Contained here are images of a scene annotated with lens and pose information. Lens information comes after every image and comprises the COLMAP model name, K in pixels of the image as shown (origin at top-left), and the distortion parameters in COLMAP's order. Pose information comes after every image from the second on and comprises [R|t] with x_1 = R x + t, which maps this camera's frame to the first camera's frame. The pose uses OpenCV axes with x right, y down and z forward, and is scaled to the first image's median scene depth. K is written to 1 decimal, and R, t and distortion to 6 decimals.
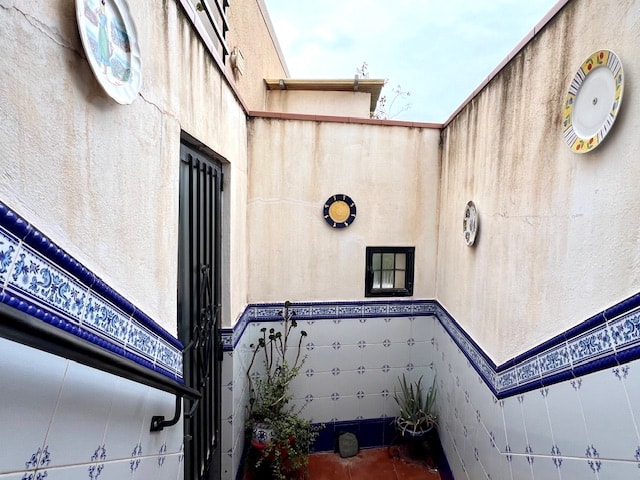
lens RADIAL K [[376.5, 0, 314.5], [0, 376.5, 242.8], [0, 0, 1]] dist [-0.003647, -0.001297]
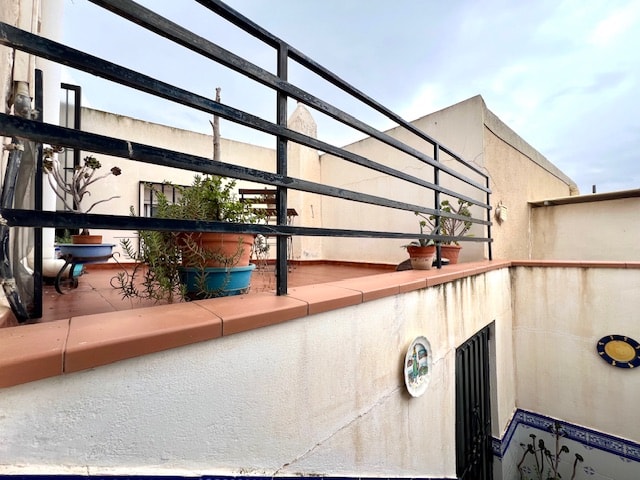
lens RADIAL K [[254.0, 0, 321.0], [0, 254.0, 241.2], [0, 0, 1]] dist [-0.003813, 0.000420]
pose [[0.657734, -0.054163, -0.751300, 0.066176], [-0.030994, 0.994621, -0.098838, -0.303470], [0.752612, 0.088294, 0.652517, -0.128956]]
